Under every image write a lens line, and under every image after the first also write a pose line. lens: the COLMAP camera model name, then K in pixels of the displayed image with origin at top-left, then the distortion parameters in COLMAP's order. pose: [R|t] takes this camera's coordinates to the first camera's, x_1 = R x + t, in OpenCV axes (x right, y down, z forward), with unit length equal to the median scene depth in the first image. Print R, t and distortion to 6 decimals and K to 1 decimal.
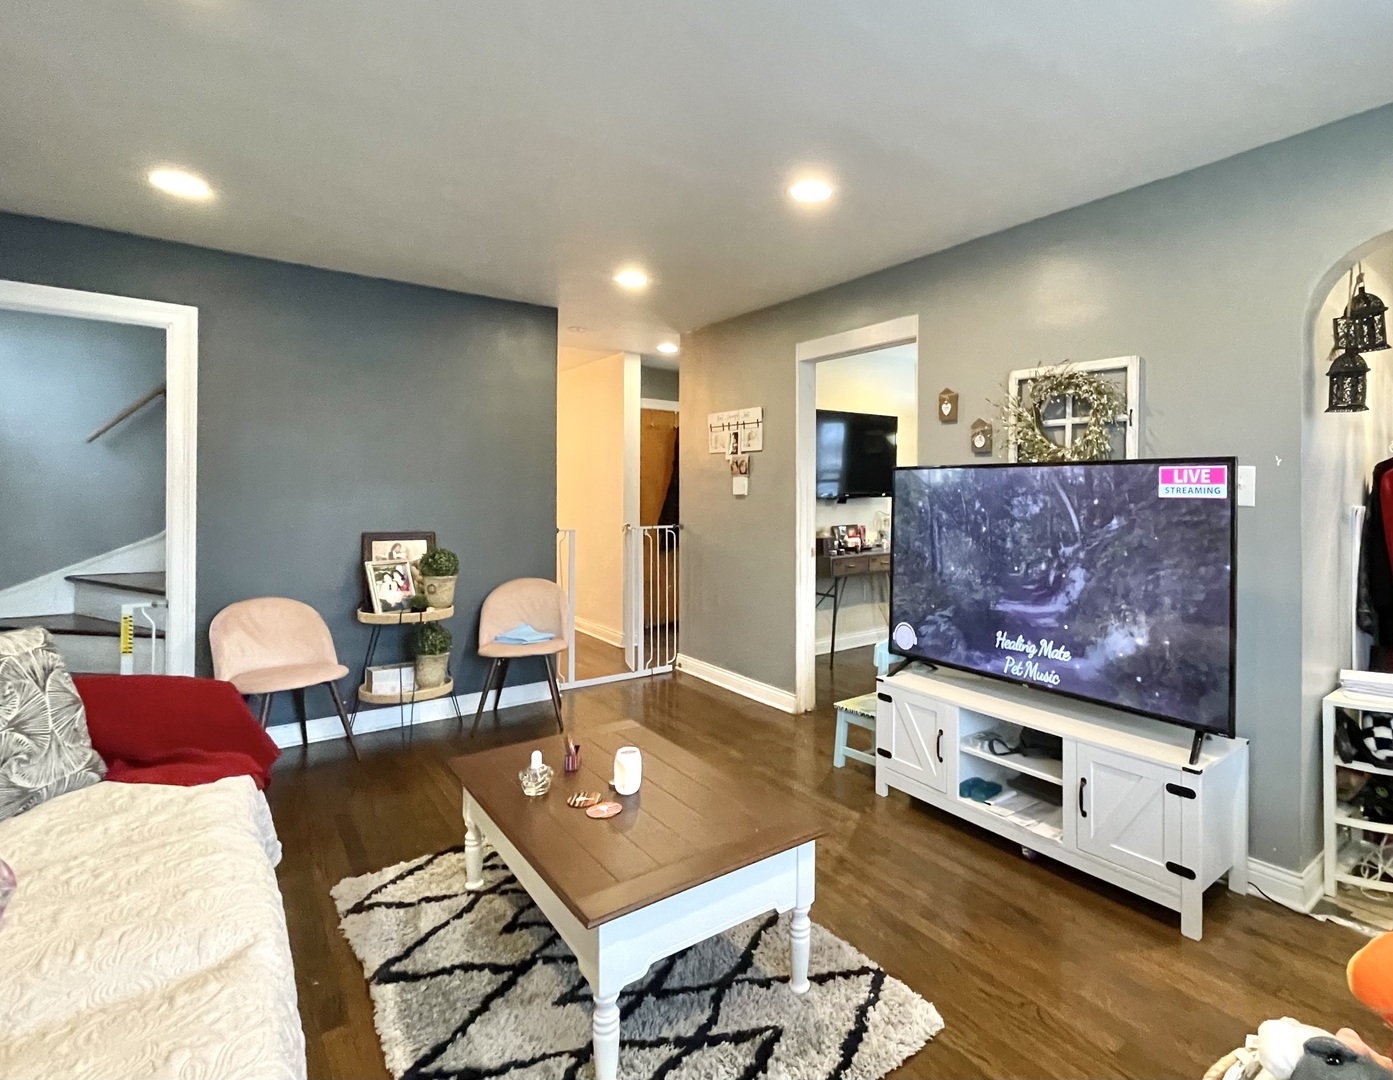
lens RADIAL K [[684.9, 0, 693.9], [0, 684.9, 482.0], [0, 0, 1]] dist [0.002609, 0.000393]
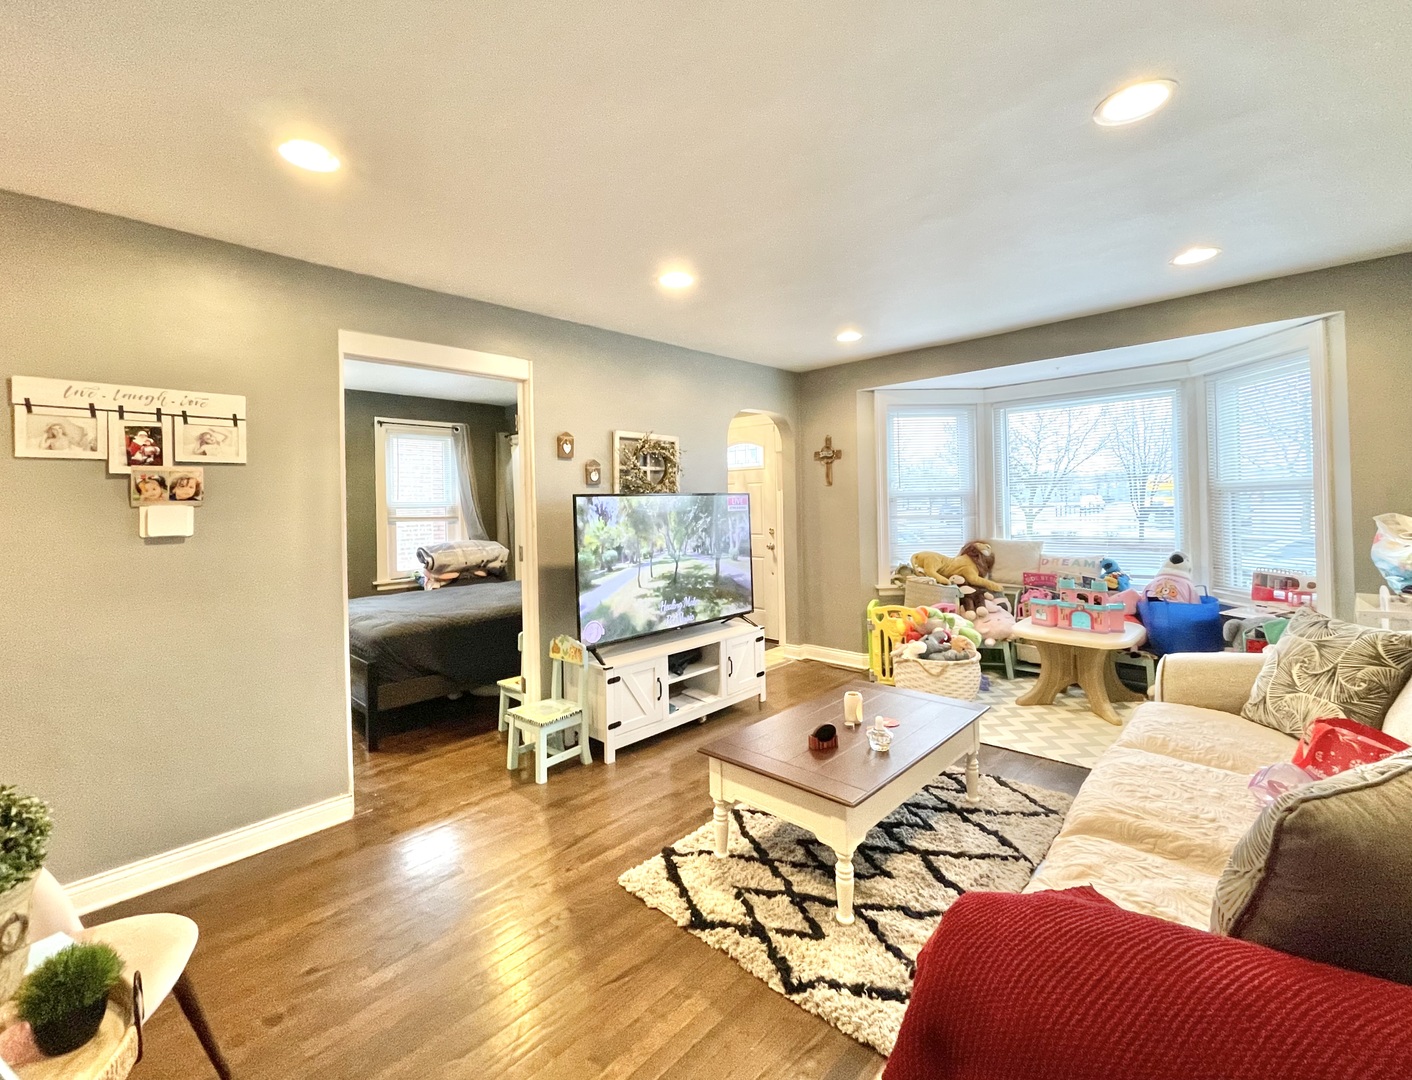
lens RADIAL K [[617.6, 0, 708.7], [0, 617.6, 497.1], [0, 0, 1]] dist [-0.000980, -0.000189]
pose [[-0.193074, 0.008393, 0.981148, -0.538880], [0.013745, 0.999888, -0.005849, -0.004996], [-0.981088, 0.012357, -0.193168, 0.659306]]
